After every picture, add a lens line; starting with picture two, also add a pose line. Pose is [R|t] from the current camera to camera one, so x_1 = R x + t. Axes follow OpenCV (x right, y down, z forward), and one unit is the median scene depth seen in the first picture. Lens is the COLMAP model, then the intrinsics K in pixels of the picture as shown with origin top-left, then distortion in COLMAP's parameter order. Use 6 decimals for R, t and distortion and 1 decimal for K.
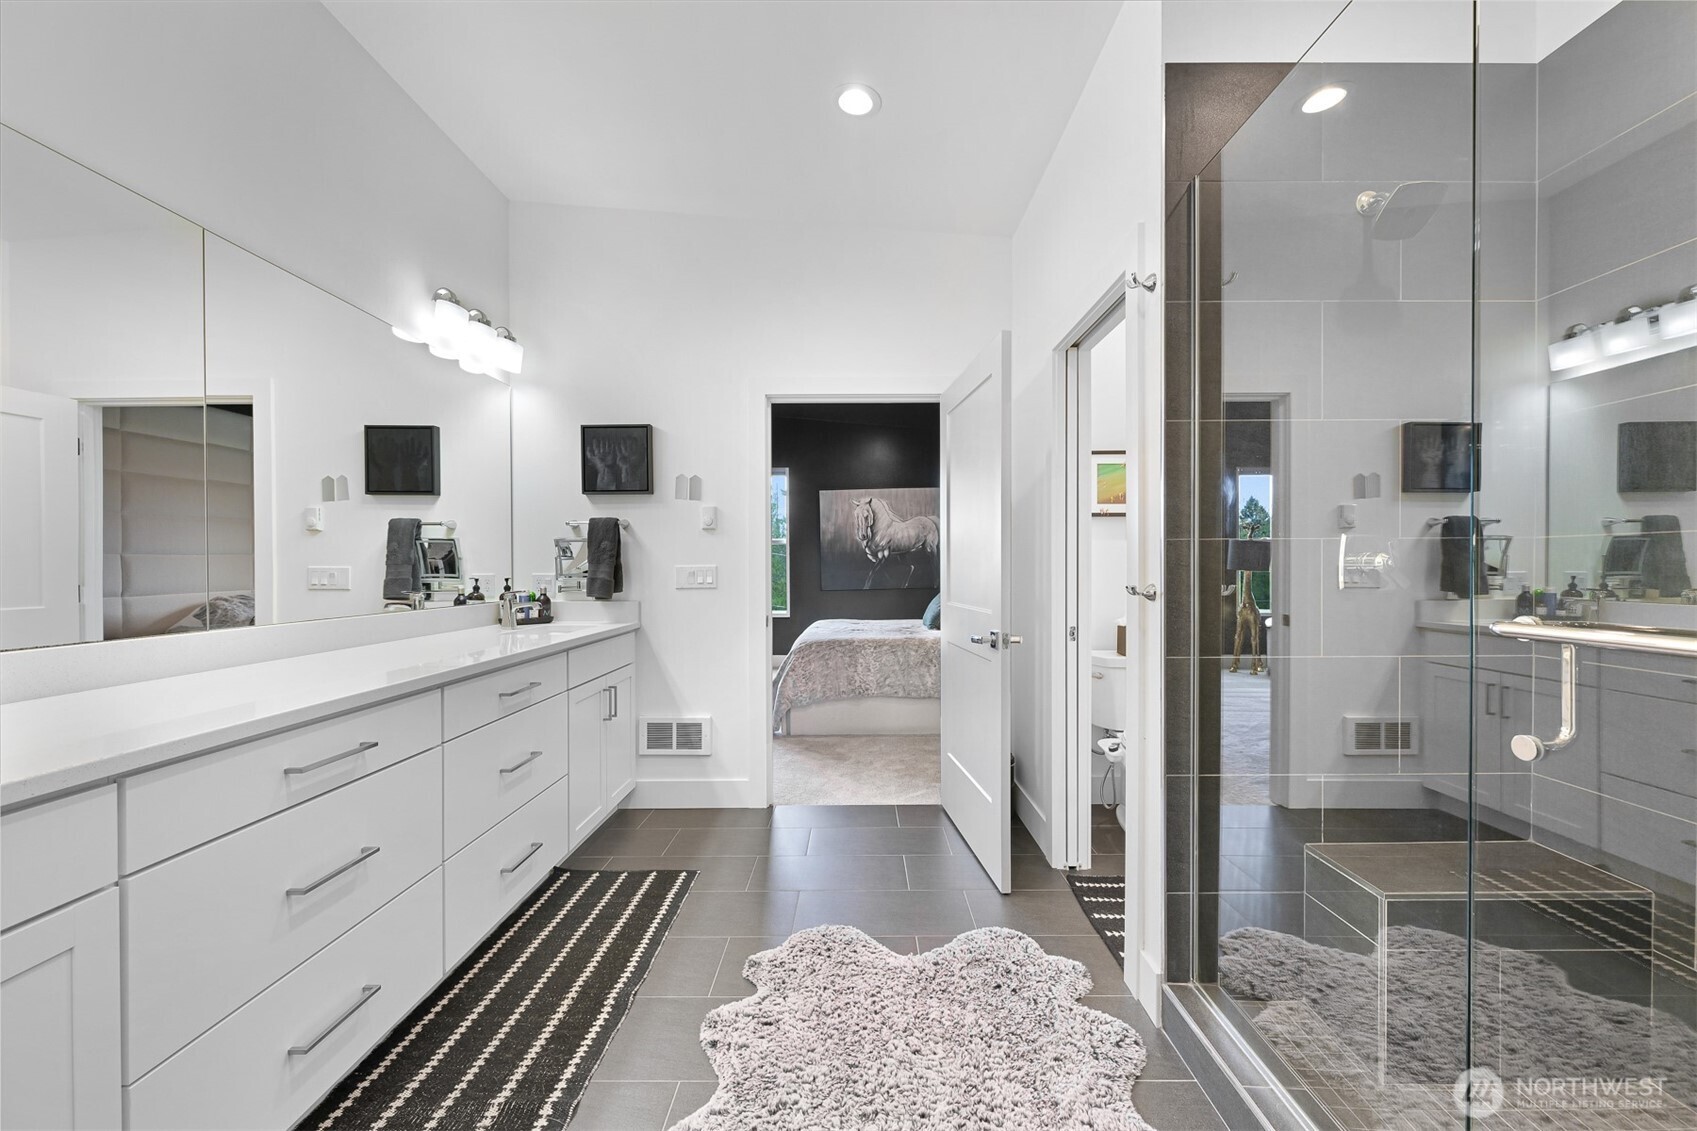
lens RADIAL K [[679.2, 0, 849.5], [0, 679.2, 570.5], [0, 0, 1]] dist [-0.001856, -0.000122]
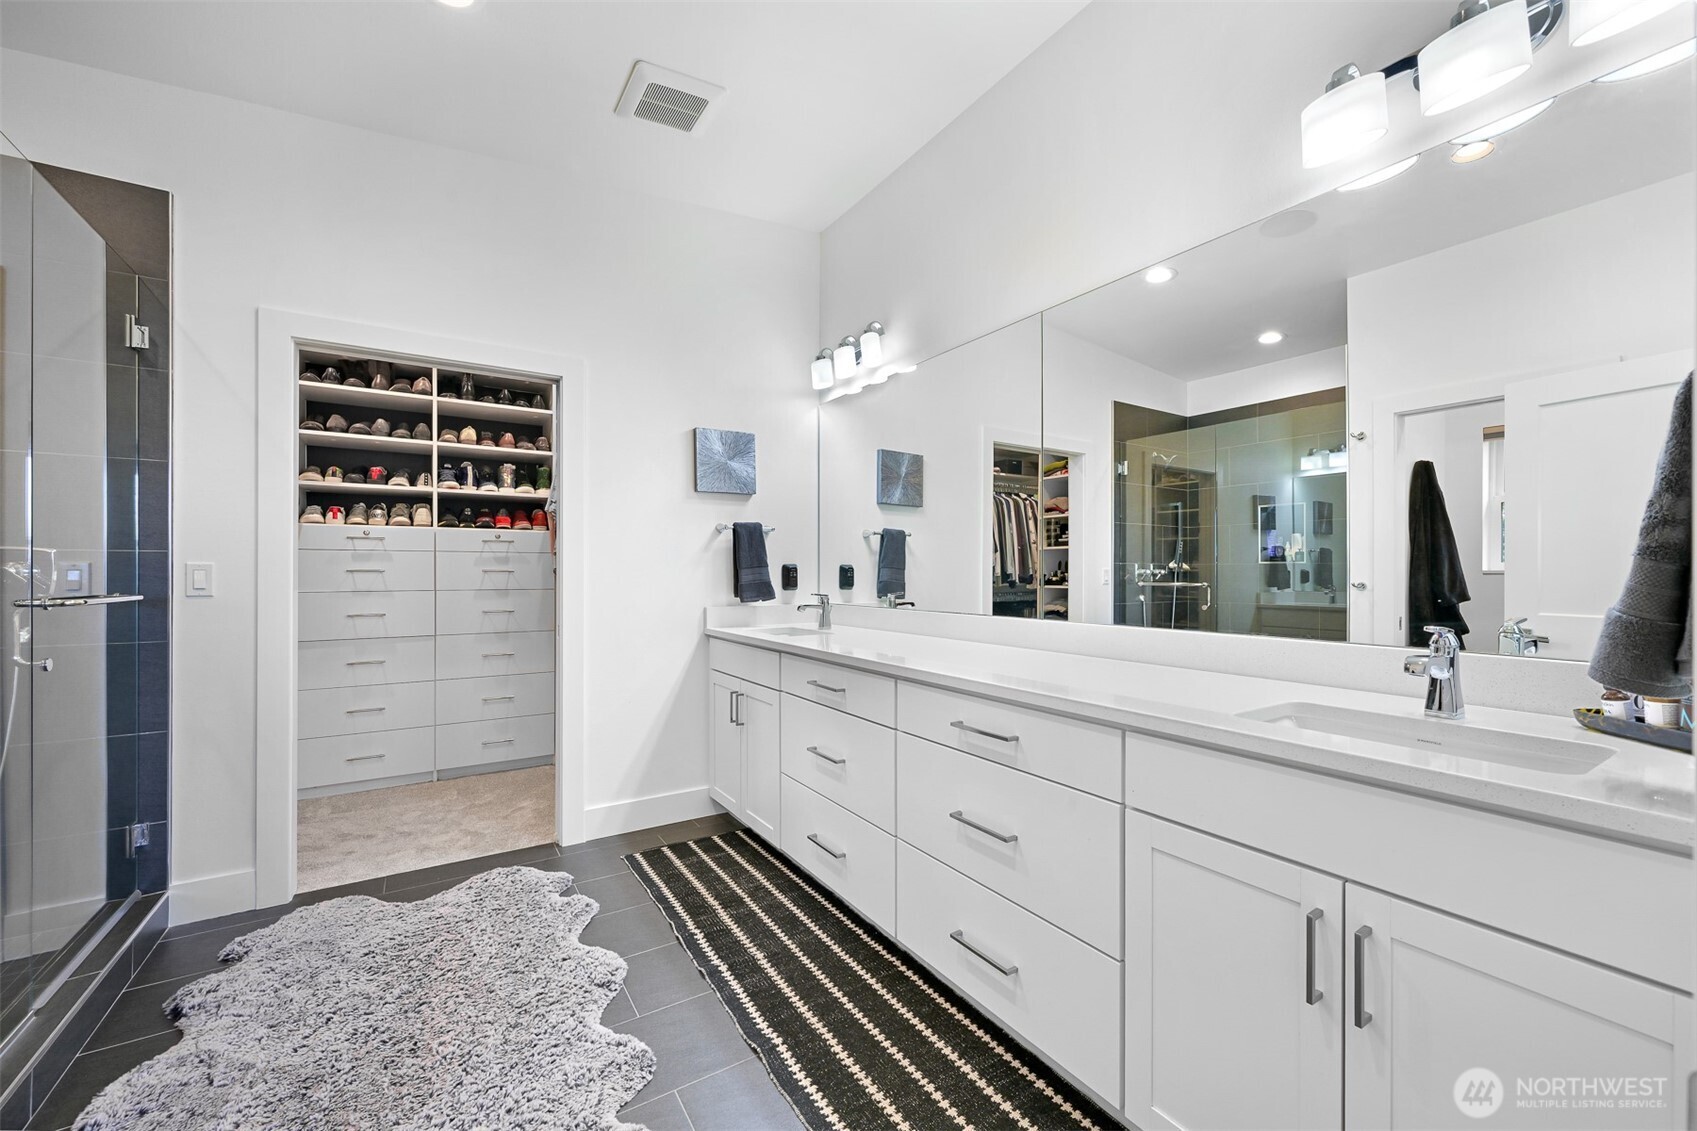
lens RADIAL K [[679.2, 0, 849.5], [0, 679.2, 570.5], [0, 0, 1]] dist [-0.001856, -0.000122]
pose [[-0.841124, 0.023407, -0.540335, 0.049606], [0.015911, 0.999702, 0.018539, -0.024139], [0.540608, 0.006996, -0.841246, 1.896488]]
